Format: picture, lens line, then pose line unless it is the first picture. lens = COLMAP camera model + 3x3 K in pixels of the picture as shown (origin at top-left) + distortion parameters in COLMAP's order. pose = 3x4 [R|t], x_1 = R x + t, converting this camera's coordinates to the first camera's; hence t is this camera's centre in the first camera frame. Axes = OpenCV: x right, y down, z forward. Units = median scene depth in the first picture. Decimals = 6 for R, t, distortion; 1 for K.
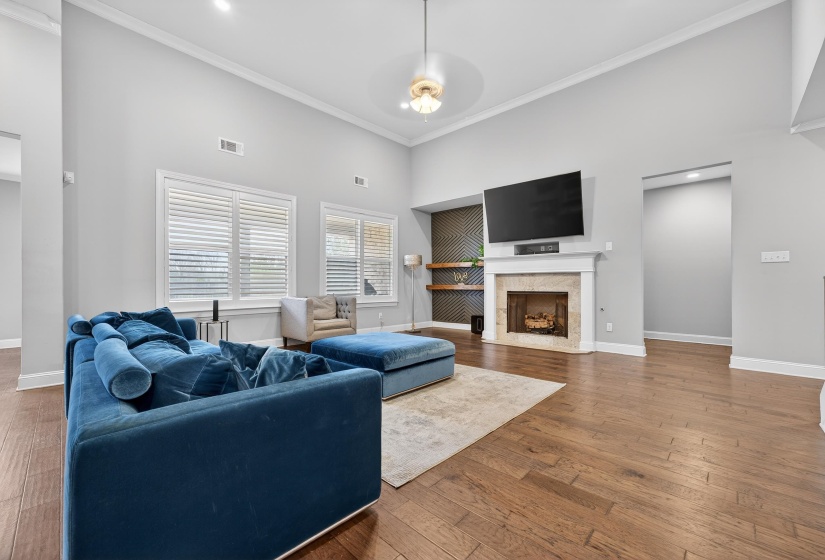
lens RADIAL K [[340.6, 0, 409.7], [0, 340.6, 281.0], [0, 0, 1]] dist [0.002431, 0.000885]
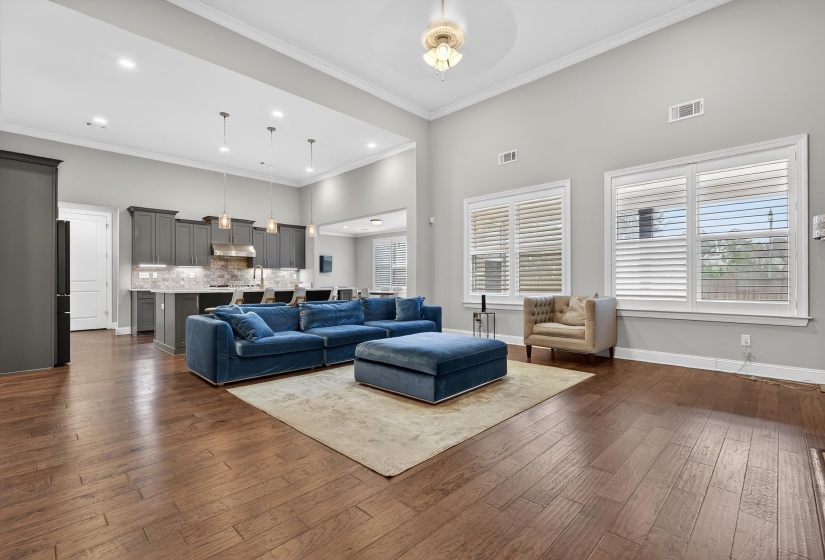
lens RADIAL K [[368.6, 0, 416.4], [0, 368.6, 284.3], [0, 0, 1]] dist [-0.011837, -0.002300]
pose [[0.003410, 0.006338, -0.999974, 0.761296], [0.012640, 0.999900, 0.006381, 0.008020], [0.999914, -0.012662, 0.003329, 0.783335]]
